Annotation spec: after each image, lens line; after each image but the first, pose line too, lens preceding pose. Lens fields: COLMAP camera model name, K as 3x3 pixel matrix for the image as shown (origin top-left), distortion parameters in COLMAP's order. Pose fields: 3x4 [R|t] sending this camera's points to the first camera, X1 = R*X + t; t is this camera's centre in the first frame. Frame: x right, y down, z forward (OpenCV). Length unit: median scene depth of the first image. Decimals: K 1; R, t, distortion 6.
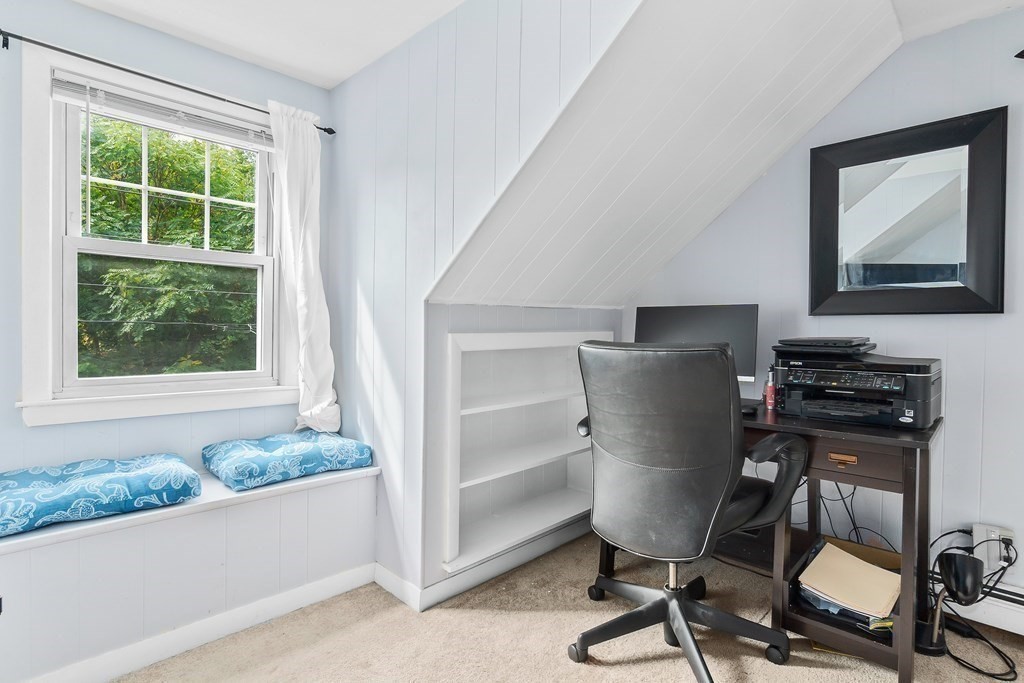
lens RADIAL K [[514.8, 0, 508.3], [0, 514.8, 335.9], [0, 0, 1]] dist [-0.011218, 0.004947]
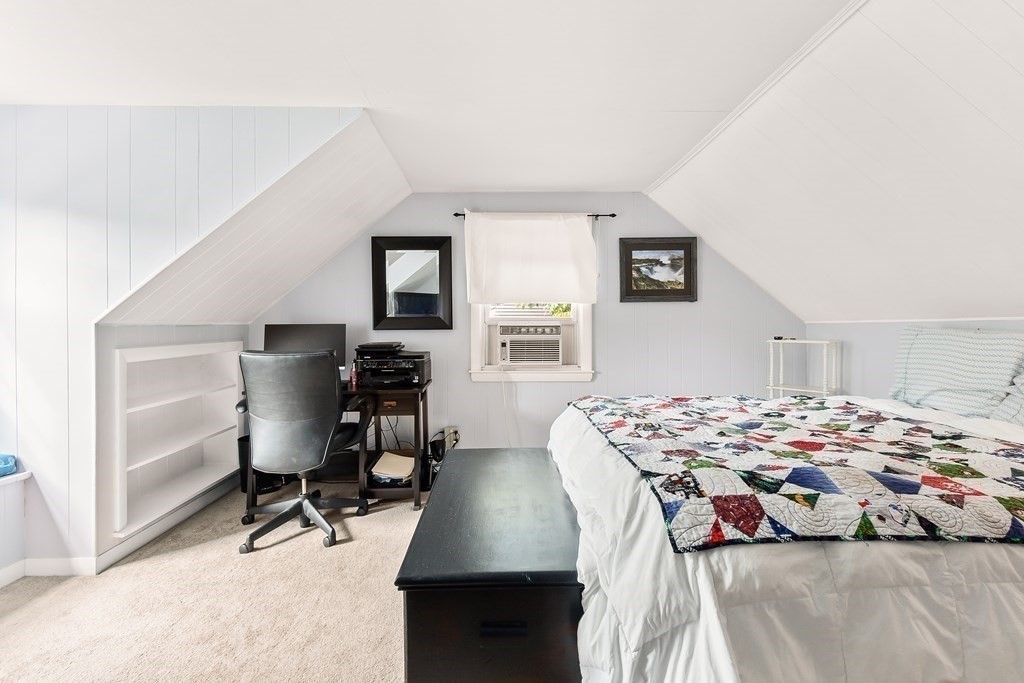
lens RADIAL K [[458.6, 0, 508.9], [0, 458.6, 336.8], [0, 0, 1]] dist [0.000396, -0.004122]
pose [[0.685922, -0.023838, 0.727284, -0.280175], [0.022063, 0.999685, 0.011958, -0.028832], [-0.727340, 0.007843, 0.686232, -0.491362]]
